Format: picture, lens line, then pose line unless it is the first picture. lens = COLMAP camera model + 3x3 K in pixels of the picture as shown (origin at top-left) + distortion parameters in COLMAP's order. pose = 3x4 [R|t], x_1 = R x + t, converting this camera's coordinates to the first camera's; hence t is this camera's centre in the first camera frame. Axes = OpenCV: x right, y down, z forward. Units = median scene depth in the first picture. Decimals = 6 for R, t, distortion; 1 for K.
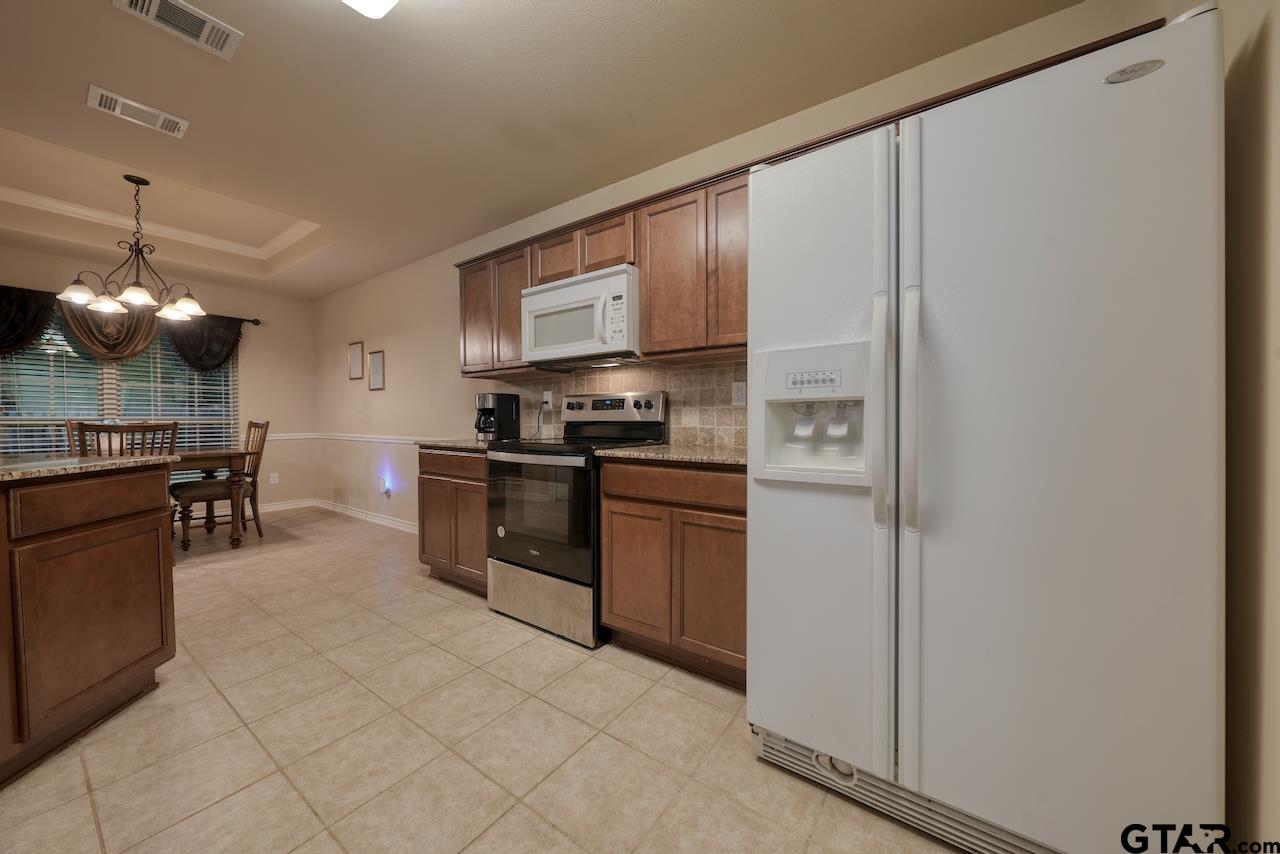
lens RADIAL K [[448.8, 0, 638.6], [0, 448.8, 425.9], [0, 0, 1]] dist [-0.004059, 0.000381]
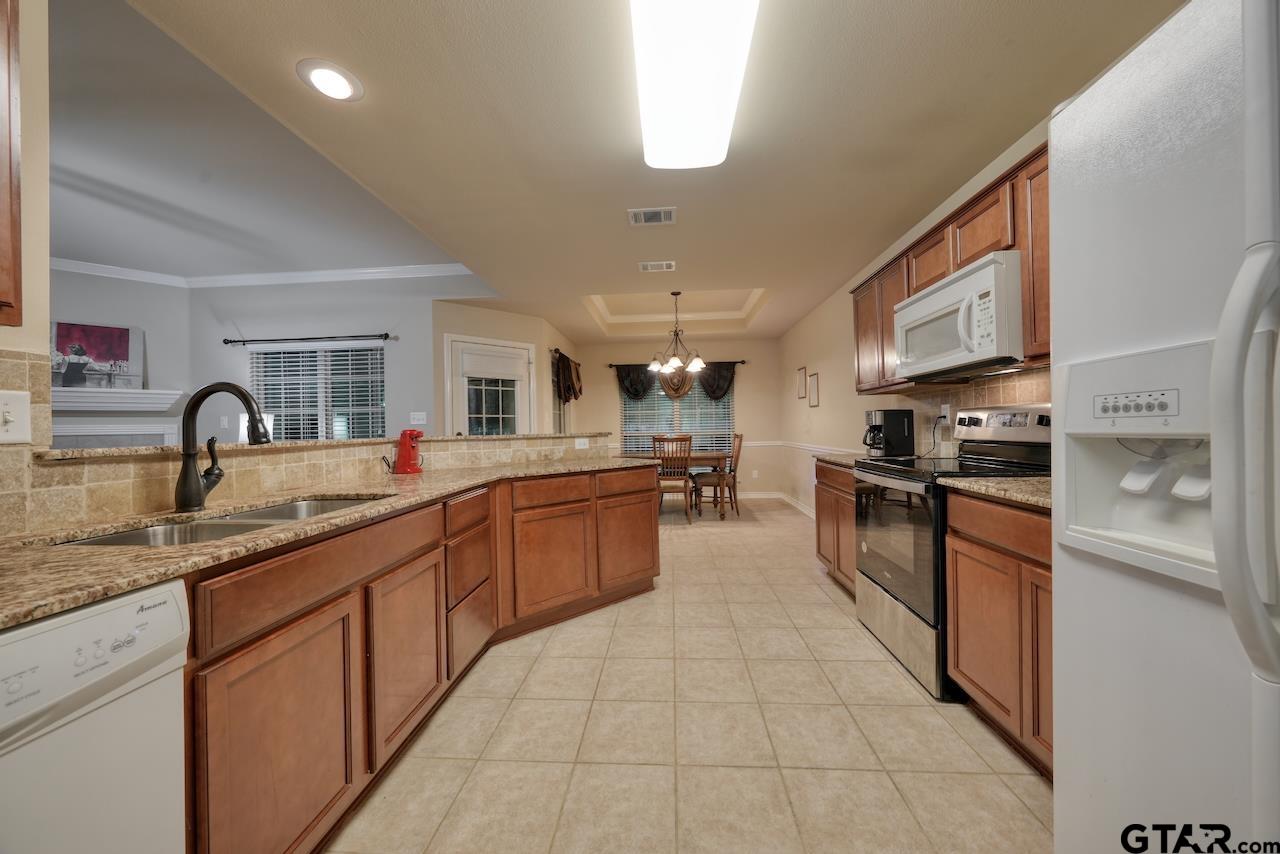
lens RADIAL K [[431.4, 0, 644.8], [0, 431.4, 427.2], [0, 0, 1]] dist [-0.005267, -0.000228]
pose [[0.527246, -0.010432, -0.849649, 0.288758], [0.005198, 0.999946, -0.009052, -0.036946], [0.849697, 0.000356, 0.527271, 0.045907]]
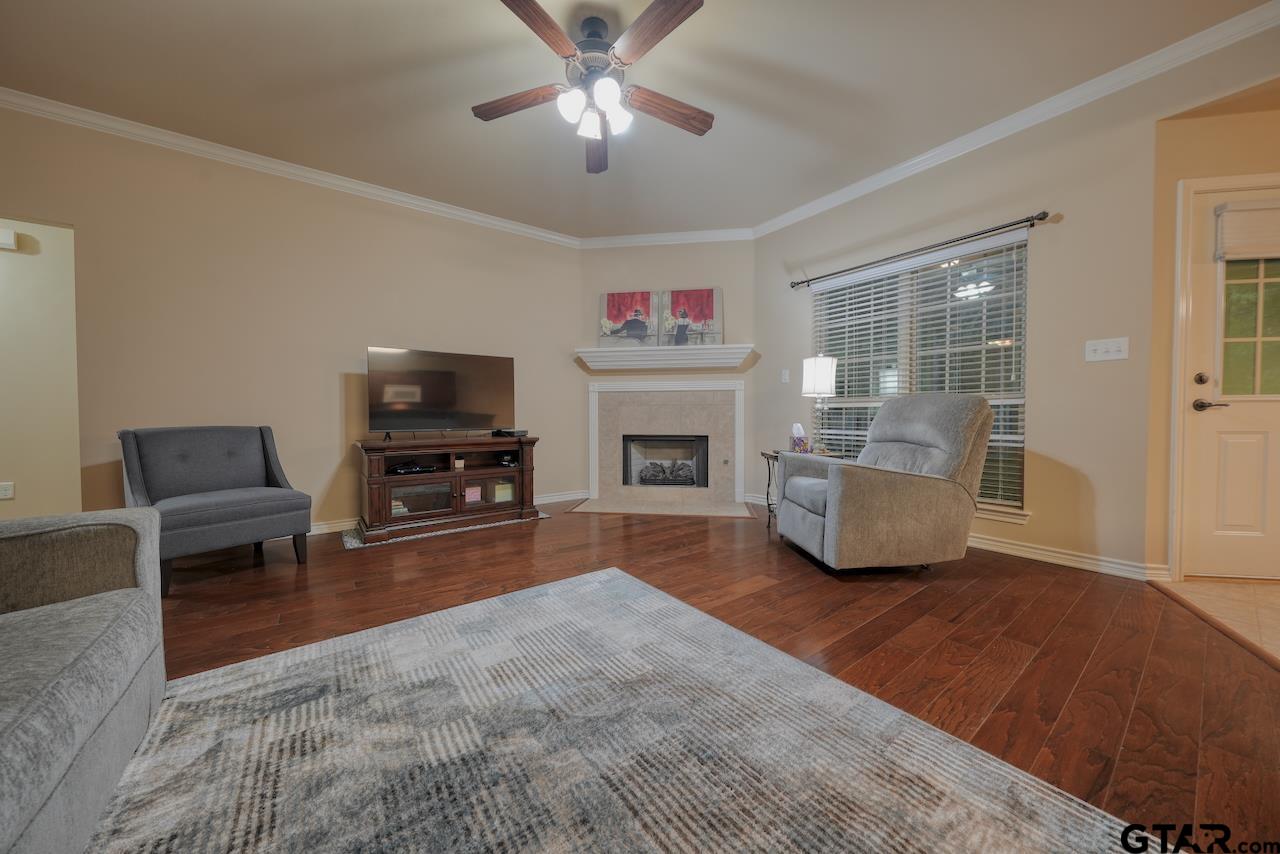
lens RADIAL K [[431.4, 0, 637.7], [0, 431.4, 422.8], [0, 0, 1]] dist [-0.005267, -0.000228]
pose [[-0.311065, 0.032869, -0.949820, -0.487919], [-0.002647, 0.999368, 0.035451, 0.052033], [0.950385, 0.013541, -0.310782, -0.600935]]
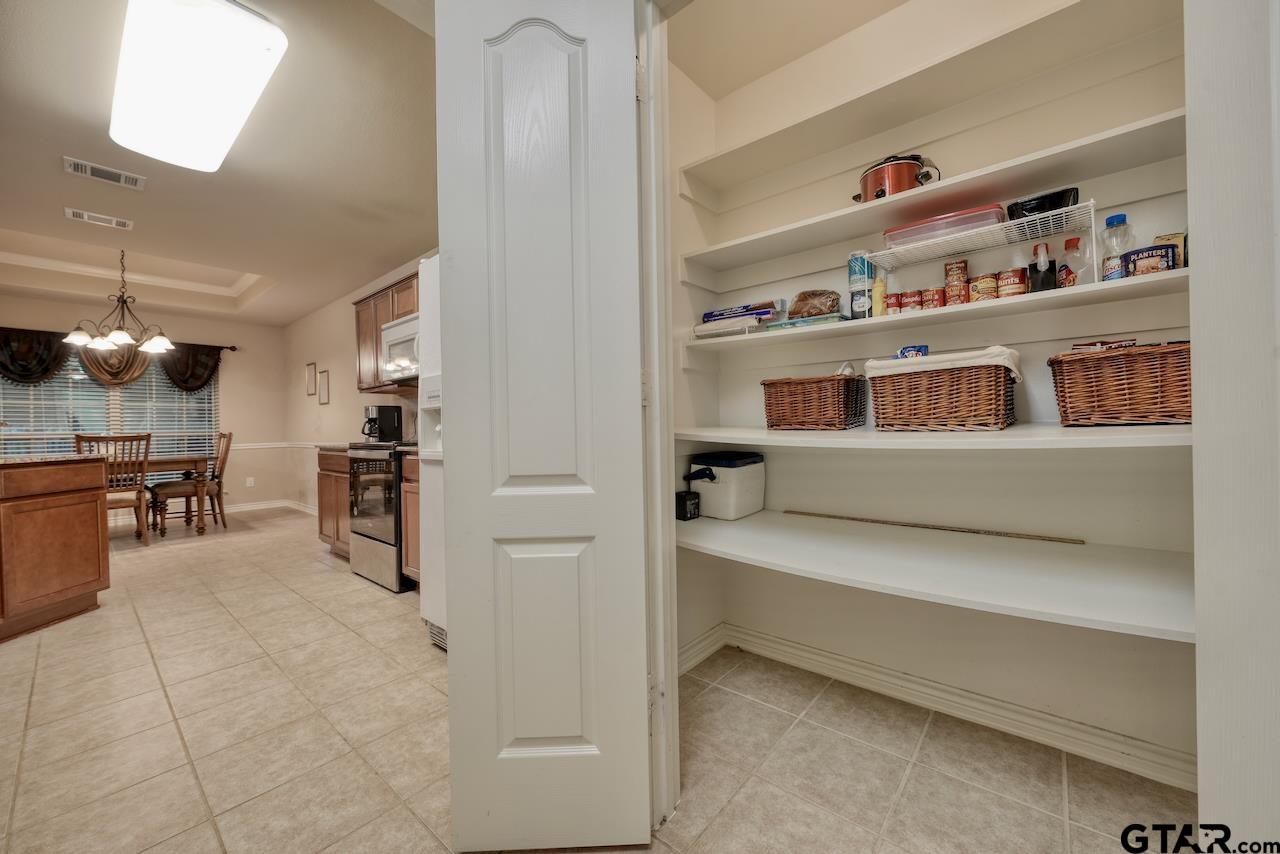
lens RADIAL K [[482.4, 0, 639.6], [0, 482.4, 425.4], [0, 0, 1]] dist [-0.002365, 0.000253]
pose [[0.996032, -0.019426, -0.086852, 0.683859], [0.017928, 0.999677, -0.017992, 0.026206], [0.087173, 0.016364, 0.996059, -0.356906]]
